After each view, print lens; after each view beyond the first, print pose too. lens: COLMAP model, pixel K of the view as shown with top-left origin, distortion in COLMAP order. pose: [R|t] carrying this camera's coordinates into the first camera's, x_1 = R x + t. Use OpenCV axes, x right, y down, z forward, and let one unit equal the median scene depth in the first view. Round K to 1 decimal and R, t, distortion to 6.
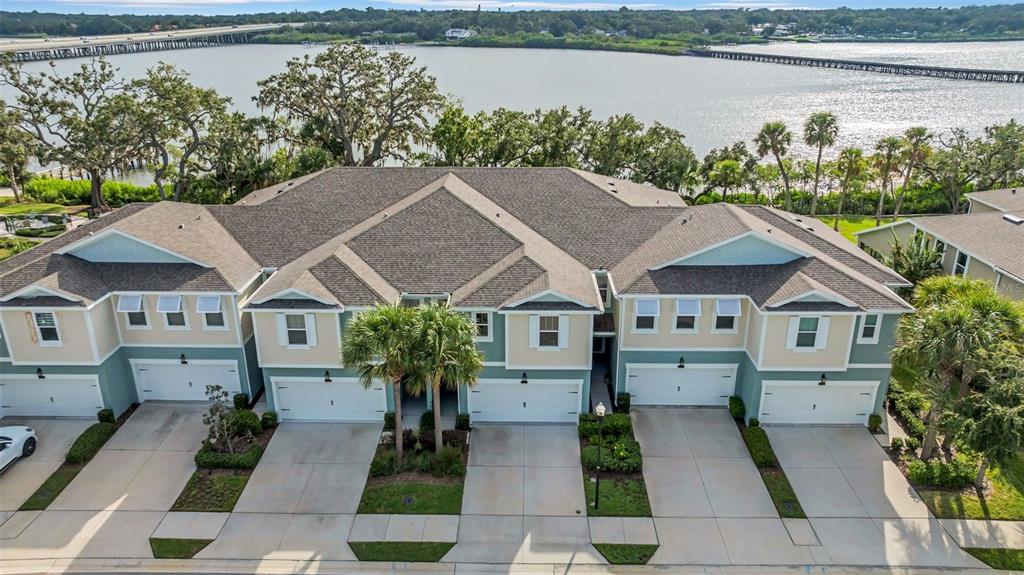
lens RADIAL K [[727.2, 0, 512.0], [0, 727.2, 287.3], [0, 0, 1]] dist [-0.028881, -0.001204]
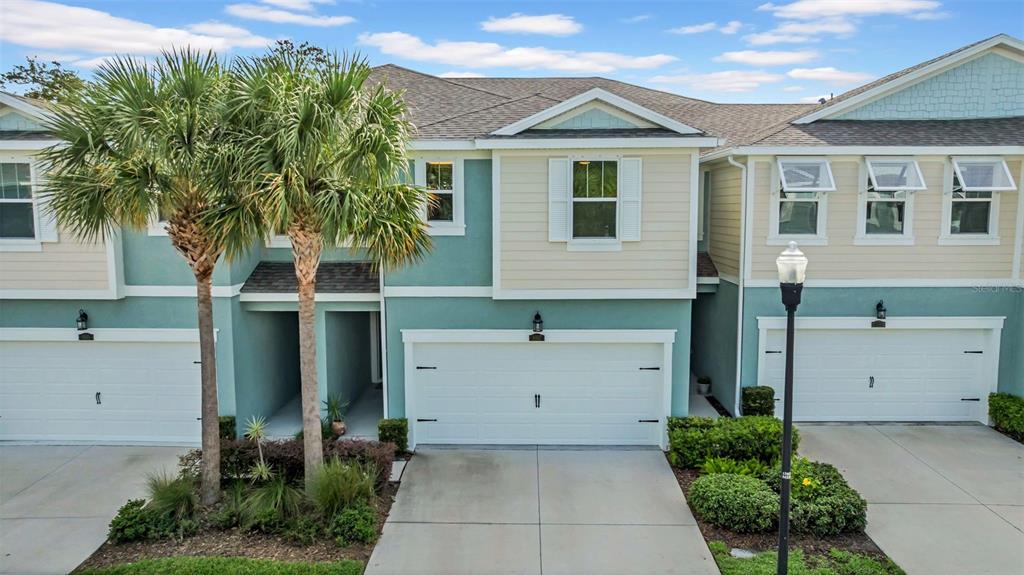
lens RADIAL K [[727.2, 0, 512.7], [0, 727.2, 289.1], [0, 0, 1]] dist [-0.028881, -0.001204]
pose [[0.999999, 0.000365, 0.001381, 0.002022], [0.000002, 0.966404, -0.257029, 0.217616], [-0.001429, 0.257029, 0.966403, 0.591183]]
